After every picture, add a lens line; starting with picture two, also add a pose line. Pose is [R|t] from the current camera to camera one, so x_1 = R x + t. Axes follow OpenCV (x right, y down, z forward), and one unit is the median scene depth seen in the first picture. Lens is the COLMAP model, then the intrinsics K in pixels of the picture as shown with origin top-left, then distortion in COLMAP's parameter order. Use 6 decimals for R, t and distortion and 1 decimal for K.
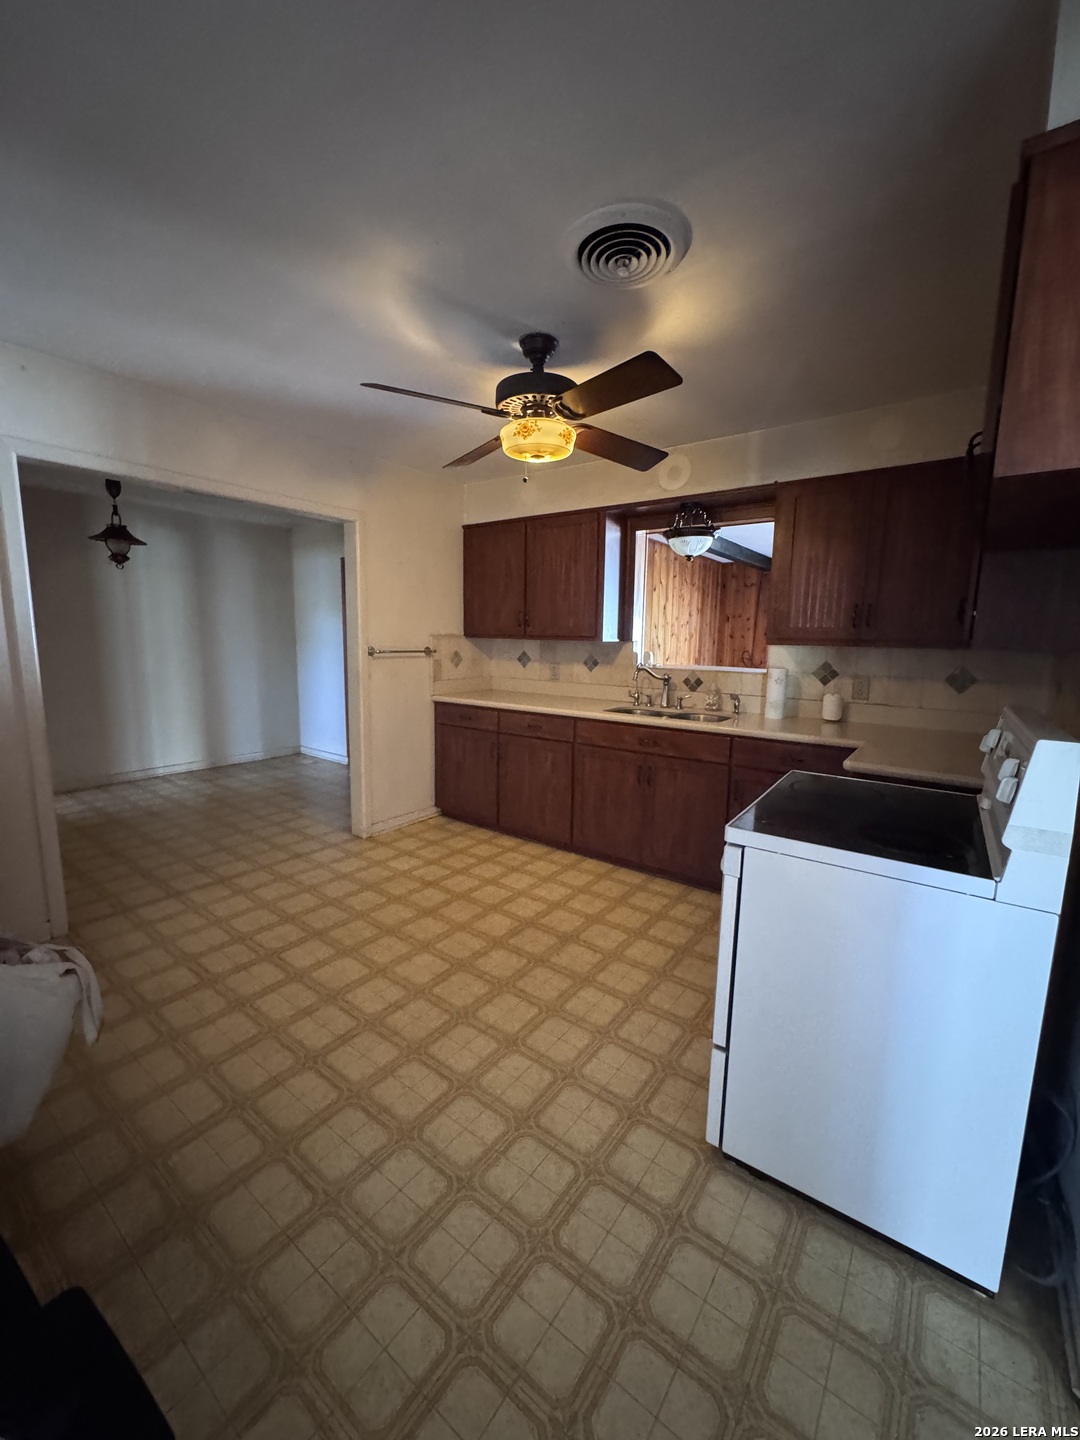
lens RADIAL K [[573.8, 0, 539.8], [0, 573.8, 719.4], [0, 0, 1]] dist [-0.005451, 0.000734]
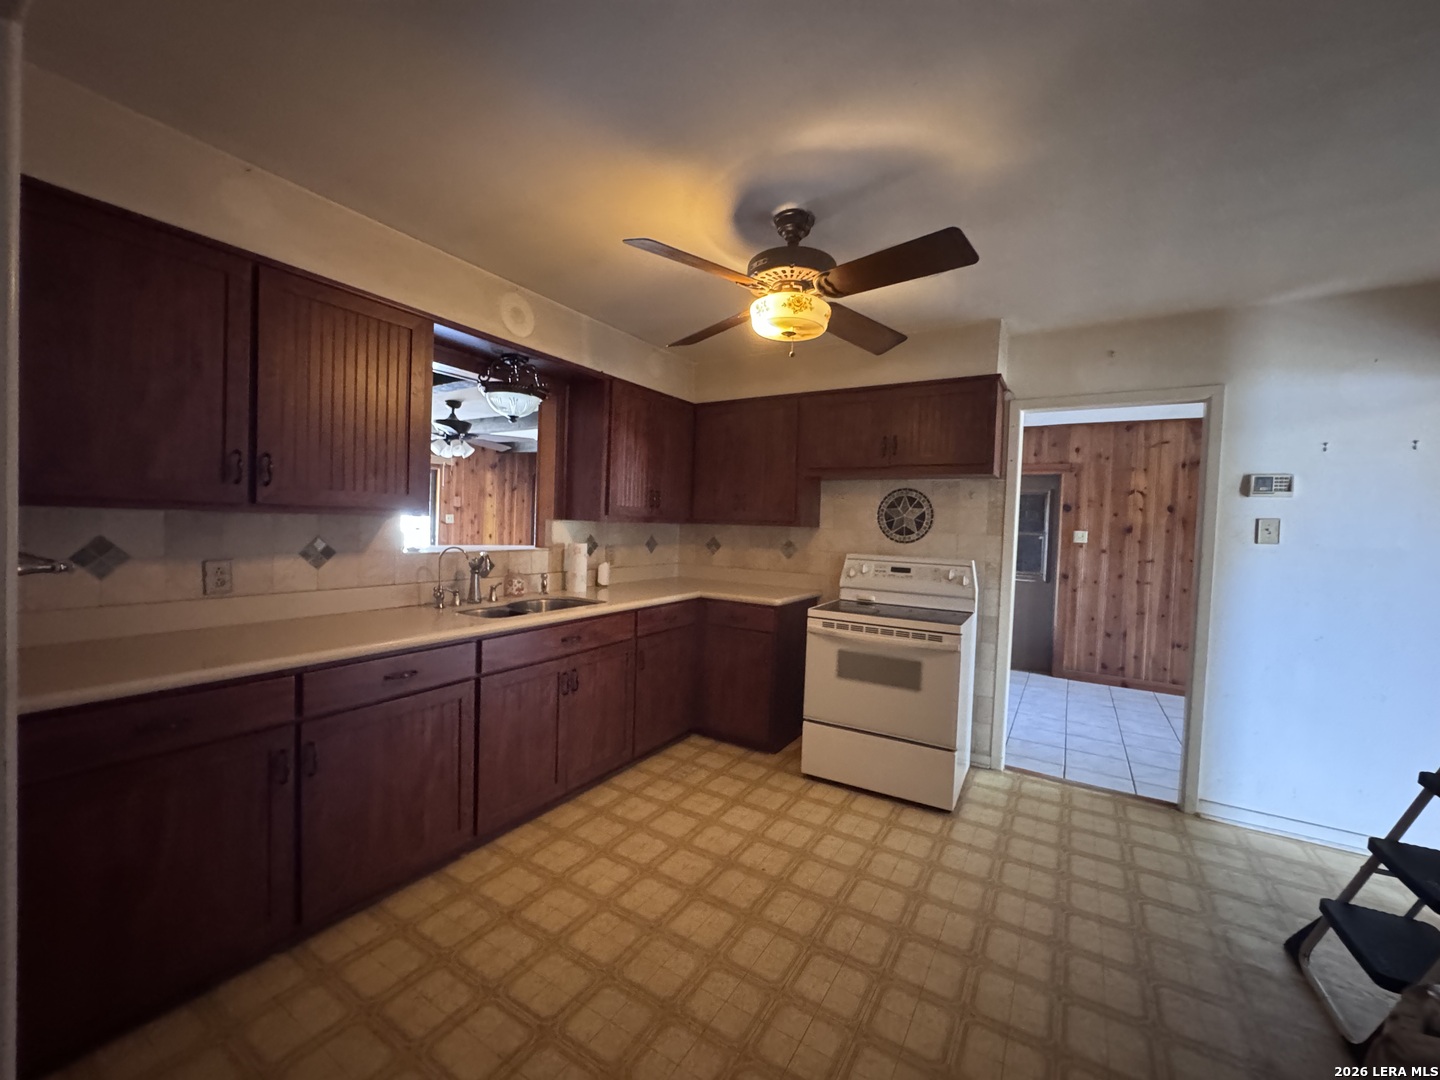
lens RADIAL K [[573.8, 0, 721.0], [0, 573.8, 540.1], [0, 0, 1]] dist [-0.005451, 0.000734]
pose [[-0.083795, -0.043625, 0.995528, -0.729655], [0.118738, 0.991486, 0.053443, -0.136584], [-0.989383, 0.122685, -0.077902, 0.940757]]
